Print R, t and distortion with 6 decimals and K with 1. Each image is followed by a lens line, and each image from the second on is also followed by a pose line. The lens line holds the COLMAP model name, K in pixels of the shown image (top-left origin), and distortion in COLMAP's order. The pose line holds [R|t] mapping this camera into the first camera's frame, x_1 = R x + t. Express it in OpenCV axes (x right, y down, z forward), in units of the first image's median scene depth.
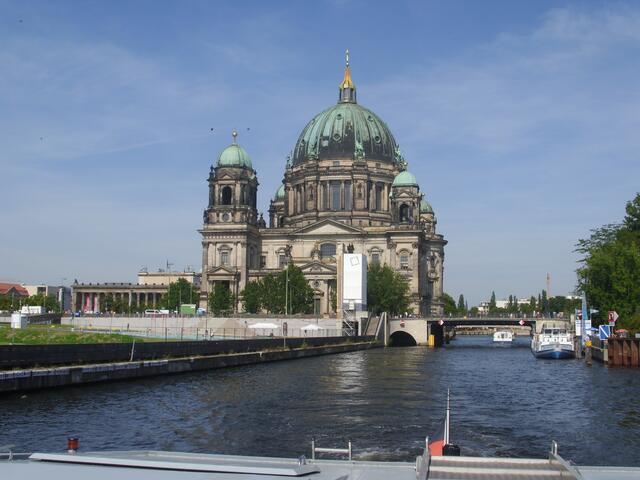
lens RADIAL K [[718.1, 0, 320.0], [0, 718.1, 240.0], [0, 0, 1]] dist [-0.149542, 0.022540]
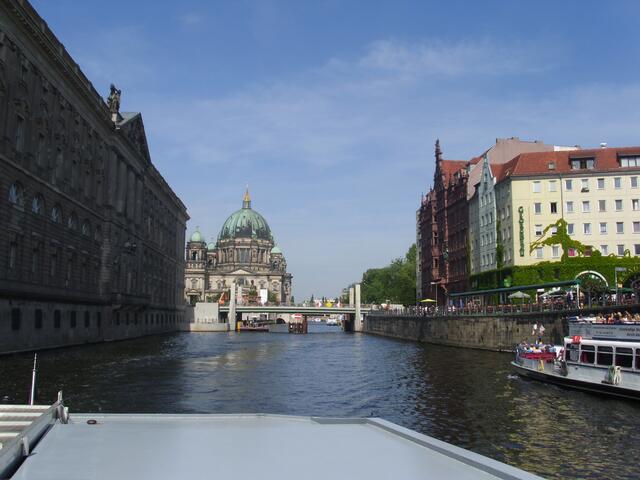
lens RADIAL K [[718.1, 0, 320.0], [0, 718.1, 240.0], [0, 0, 1]] dist [-0.149542, 0.022540]
pose [[0.971054, 0.020426, 0.237986, -0.266350], [-0.023620, 0.999665, 0.010577, -0.135919], [-0.237690, -0.015892, 0.971211, -1.147511]]
